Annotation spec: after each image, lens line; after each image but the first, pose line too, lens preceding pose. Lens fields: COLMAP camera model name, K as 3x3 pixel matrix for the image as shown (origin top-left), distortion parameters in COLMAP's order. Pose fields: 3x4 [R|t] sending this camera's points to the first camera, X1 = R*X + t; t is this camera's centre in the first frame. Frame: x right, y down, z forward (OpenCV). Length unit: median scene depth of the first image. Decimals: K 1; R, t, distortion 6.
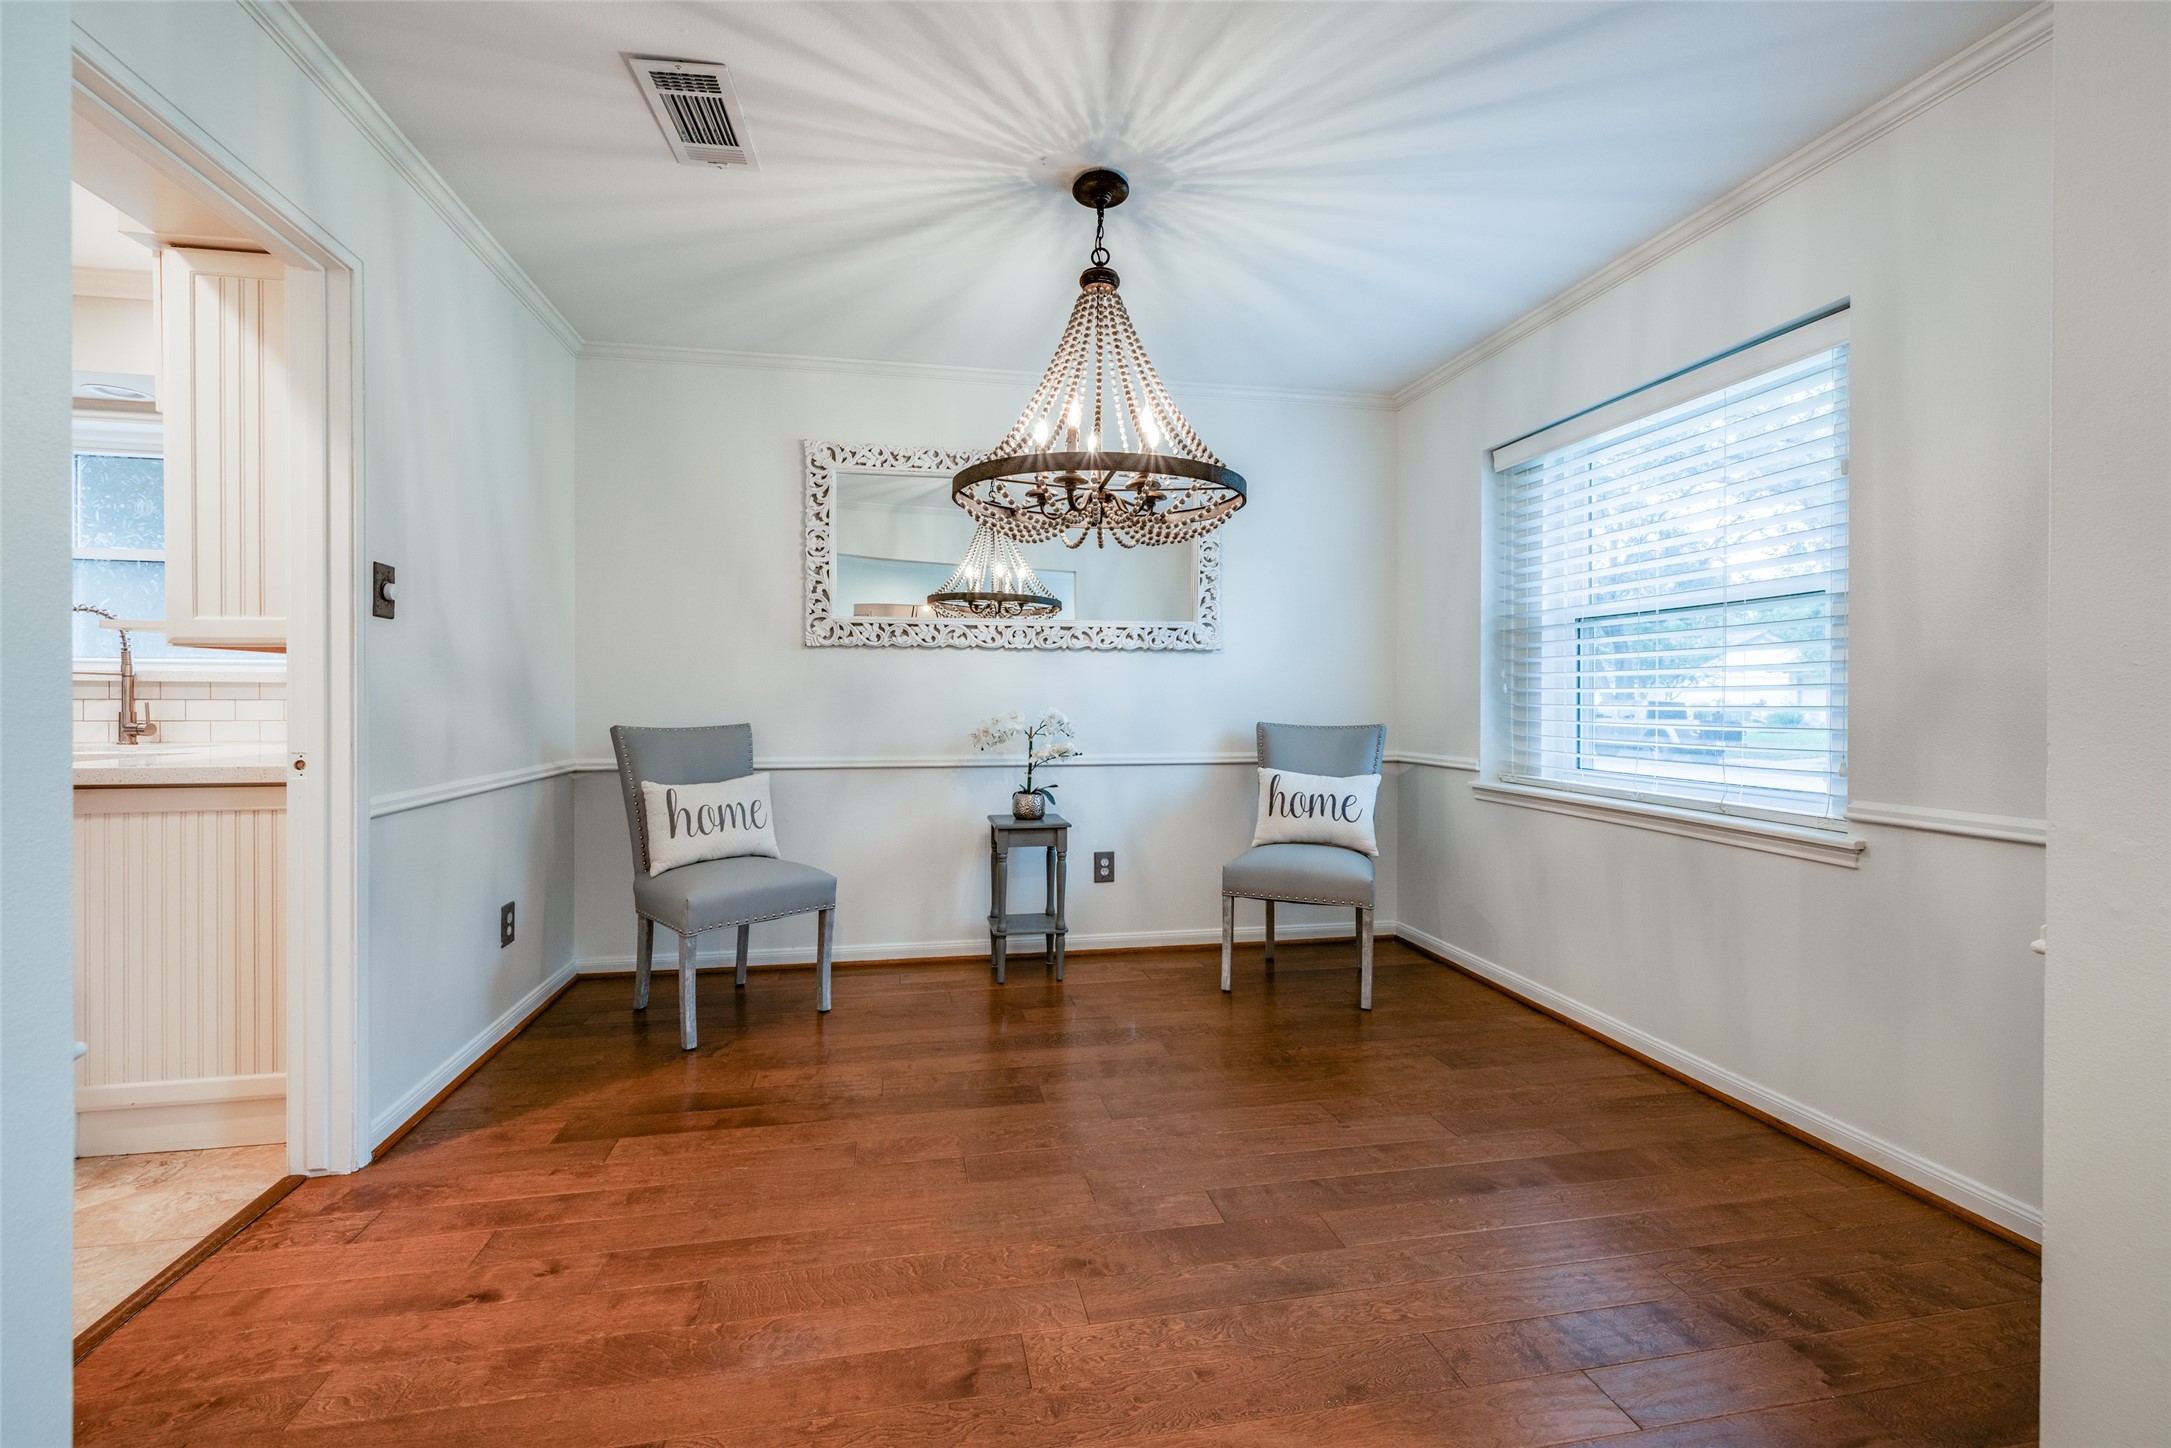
lens RADIAL K [[912.6, 0, 1083.8], [0, 912.6, 714.0], [0, 0, 1]] dist [-0.000348, 0.000468]
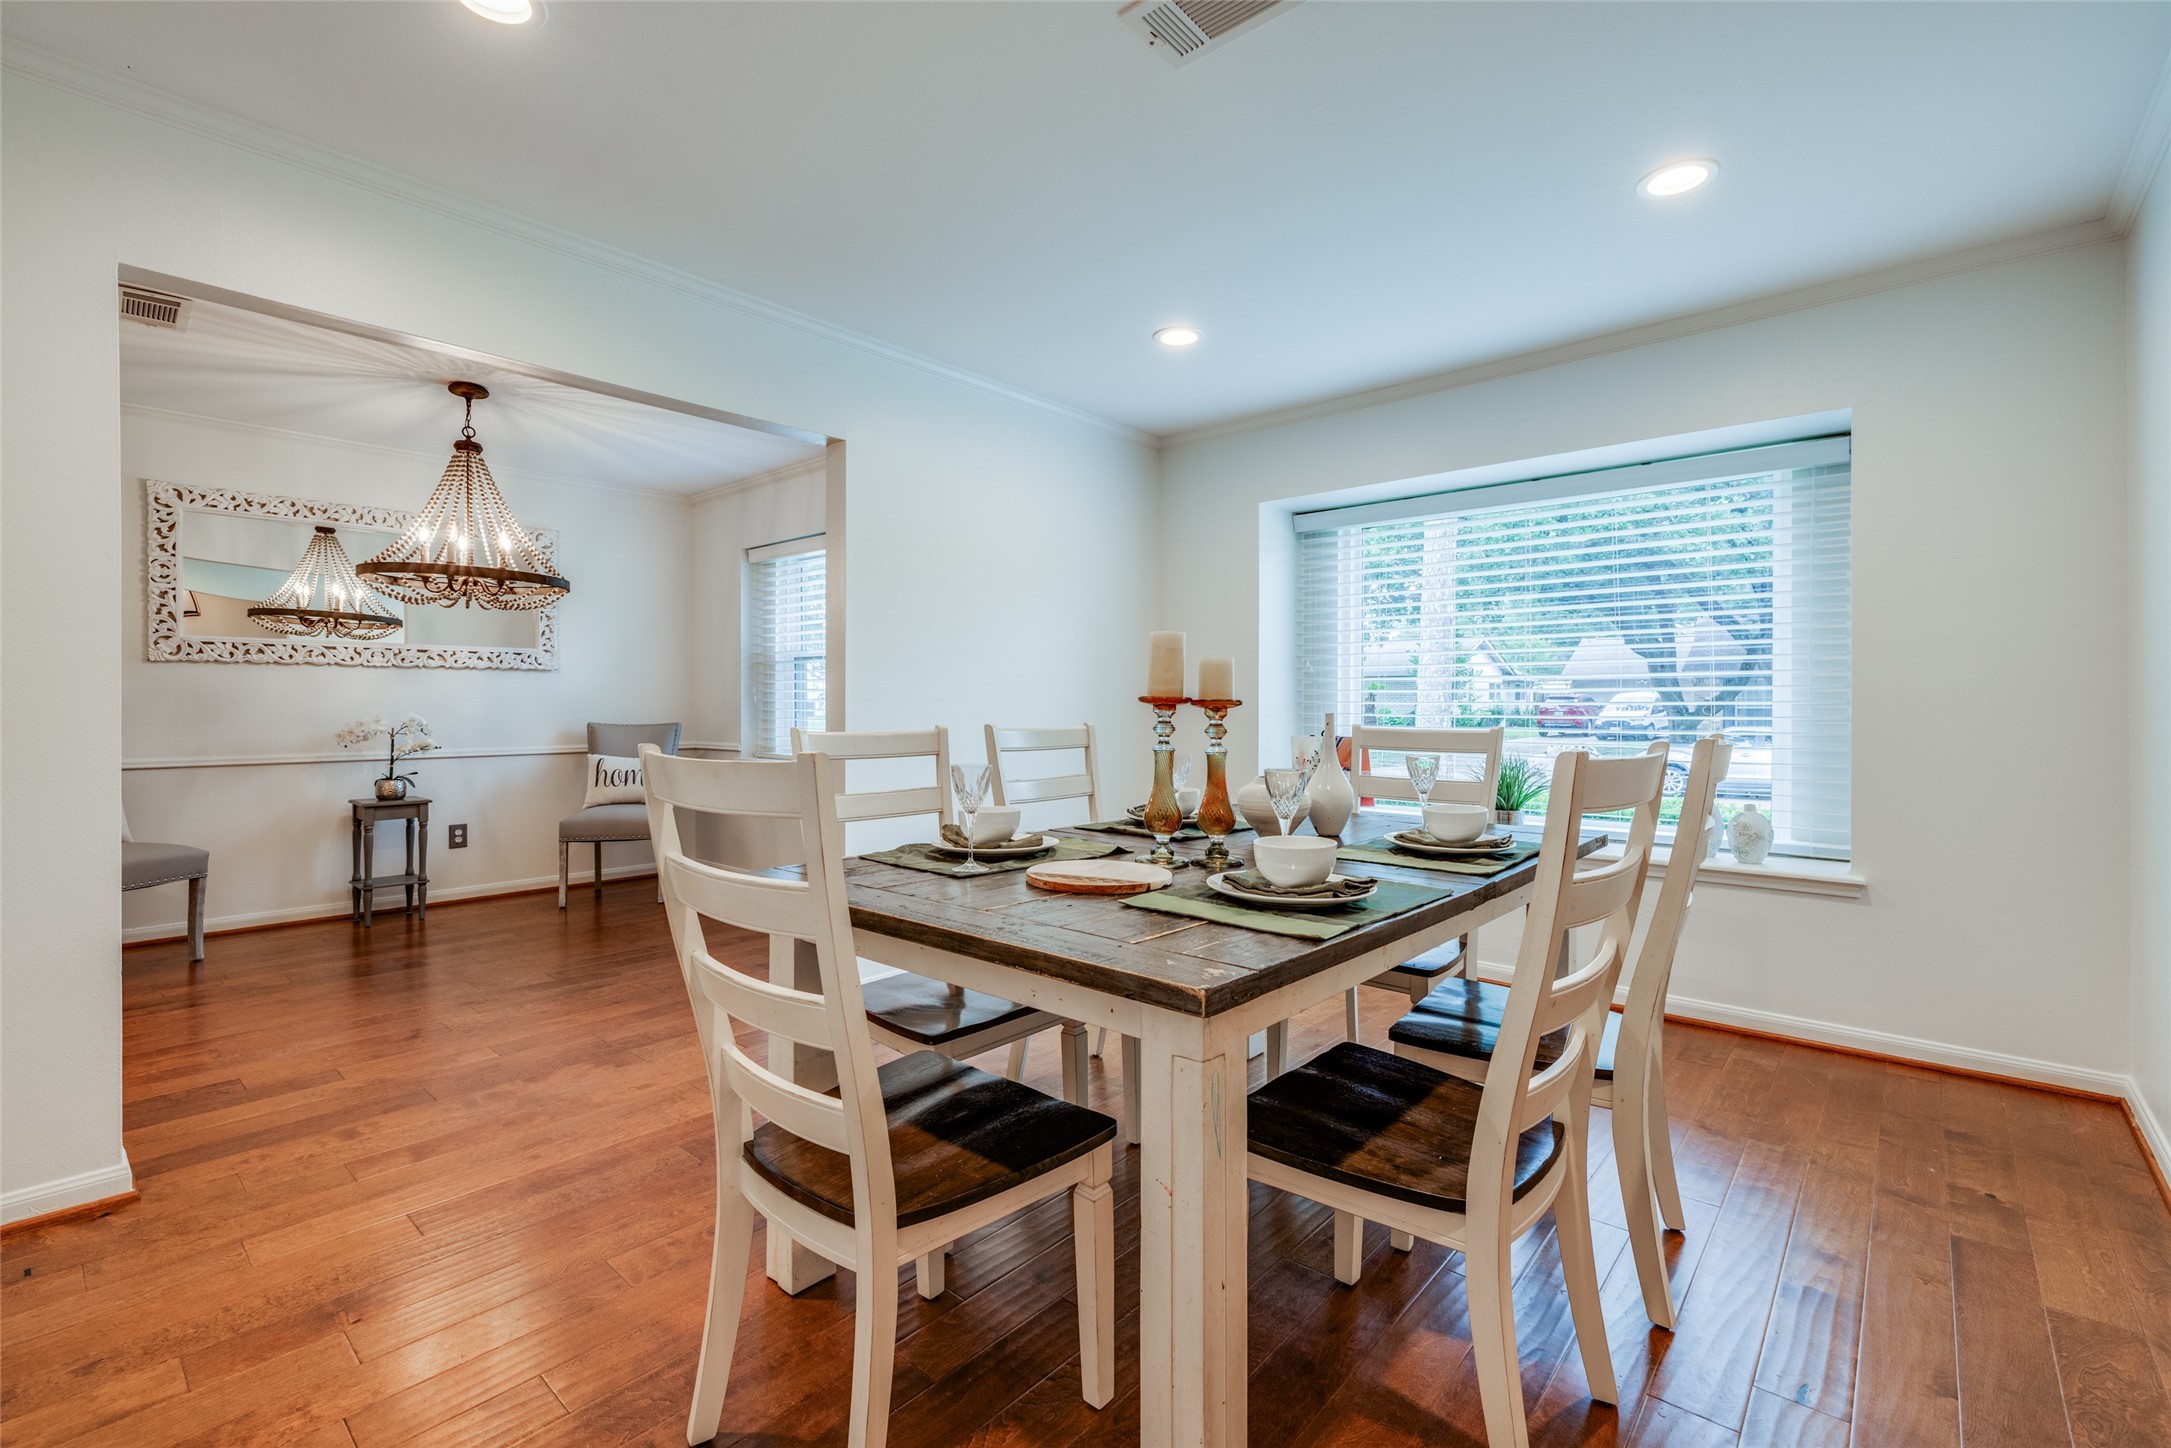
lens RADIAL K [[934.5, 0, 1055.9], [0, 934.5, 706.0], [0, 0, 1]] dist [-0.004096, 0.000630]
pose [[0.808964, -0.003195, 0.587850, -0.072306], [0.013856, 0.999811, -0.013635, 0.013510], [-0.587695, 0.019175, 0.808855, -0.600119]]
